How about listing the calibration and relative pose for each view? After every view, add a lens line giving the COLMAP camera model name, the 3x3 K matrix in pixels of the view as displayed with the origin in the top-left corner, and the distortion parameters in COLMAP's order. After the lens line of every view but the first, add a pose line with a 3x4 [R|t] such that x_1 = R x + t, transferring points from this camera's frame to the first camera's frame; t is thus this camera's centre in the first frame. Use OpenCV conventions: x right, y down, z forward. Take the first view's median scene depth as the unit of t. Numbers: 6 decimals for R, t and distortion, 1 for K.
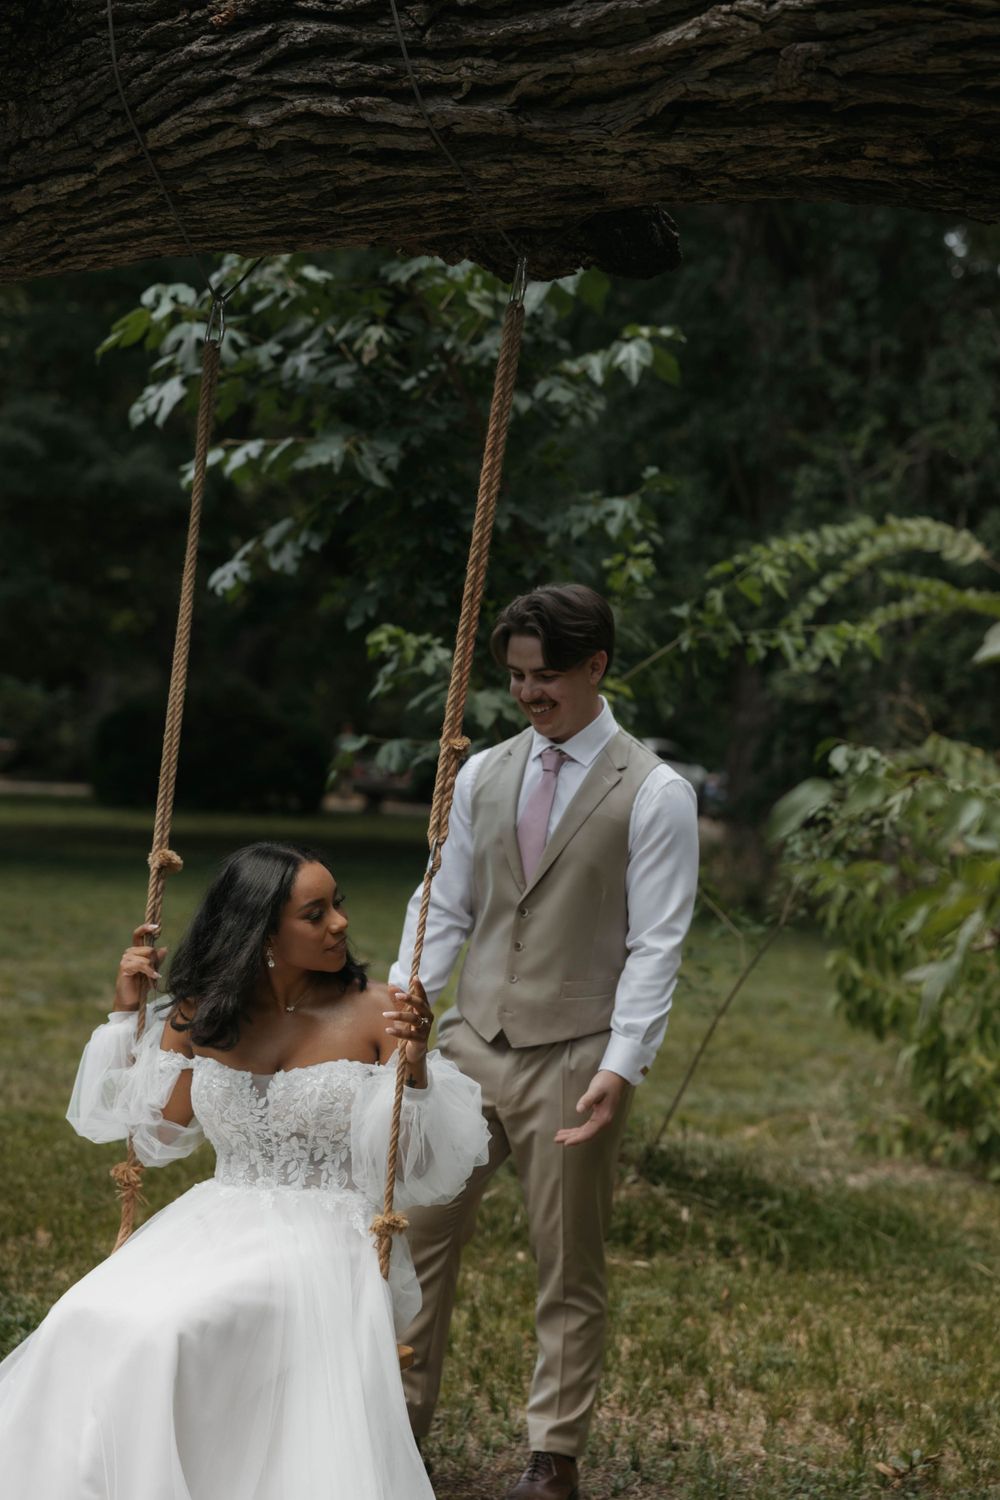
lens RADIAL K [[2897.1, 0, 503.9], [0, 2897.1, 749.7], [0, 0, 1]] dist [-0.374944, 0.000000]
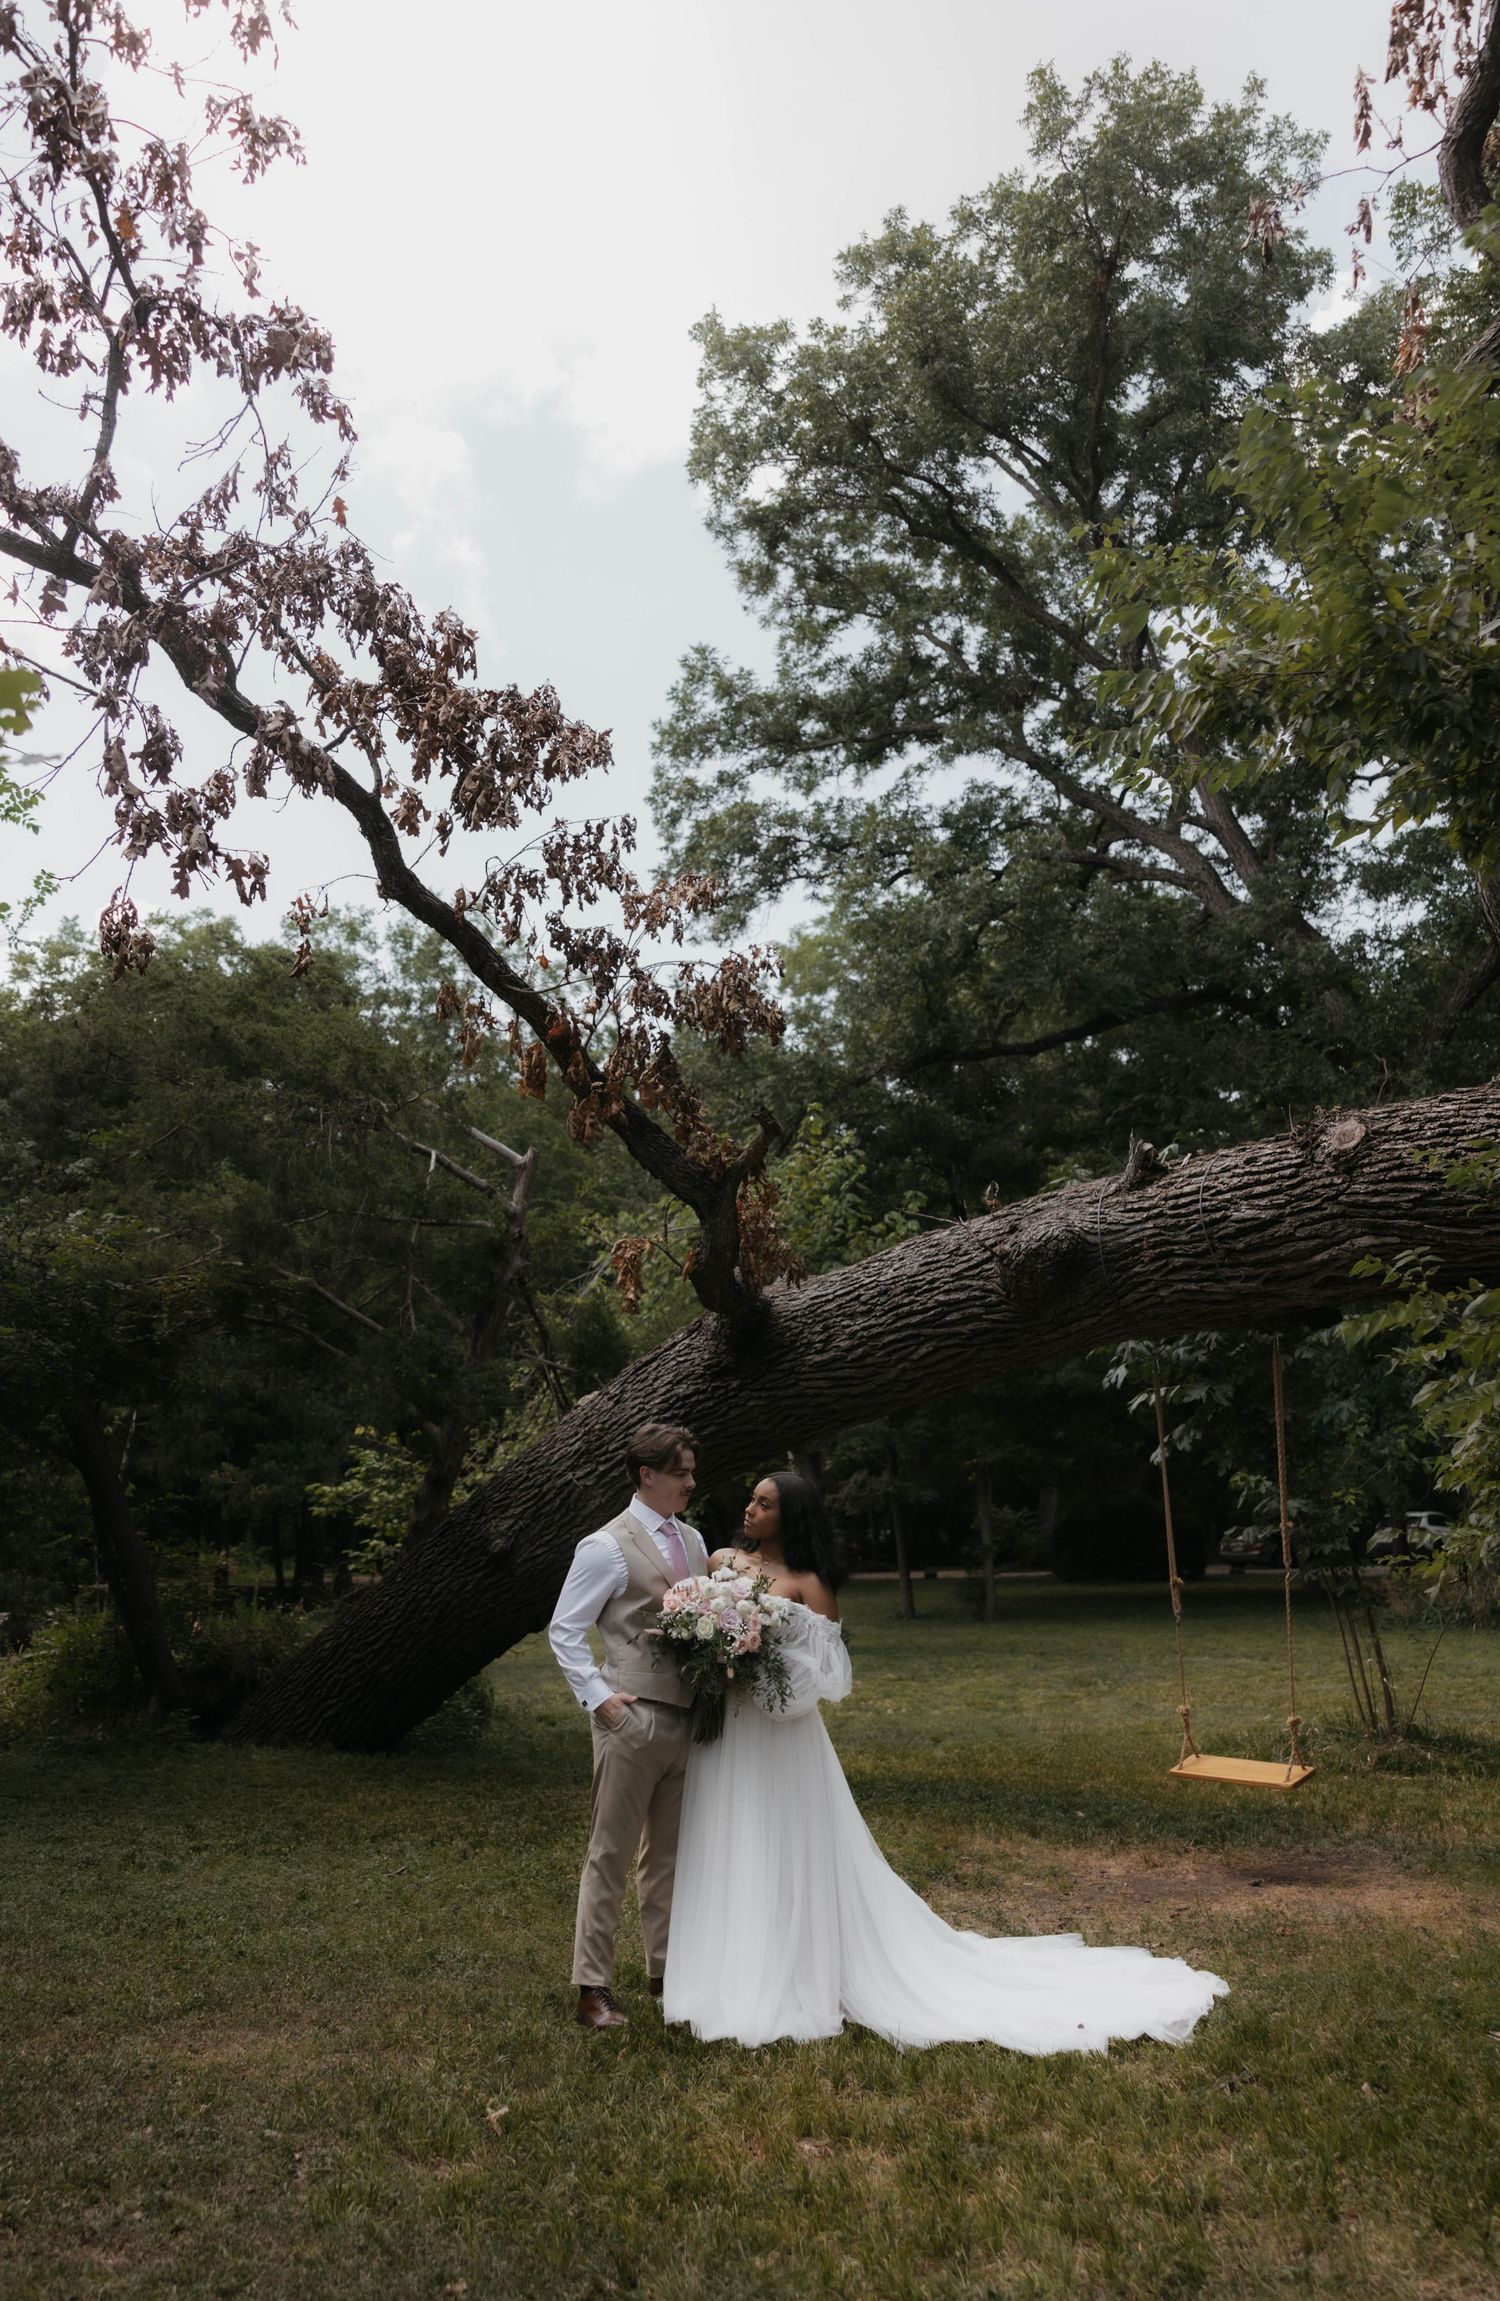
lens RADIAL K [[1923.8, 0, 751.8], [0, 1923.8, 1139.1], [0, 0, 1]] dist [-0.001088, -0.003809]
pose [[0.956197, -0.136931, -0.258723, 0.016229], [0.080191, 0.972567, -0.218366, -0.001644], [0.281526, 0.188054, 0.940946, -0.462760]]
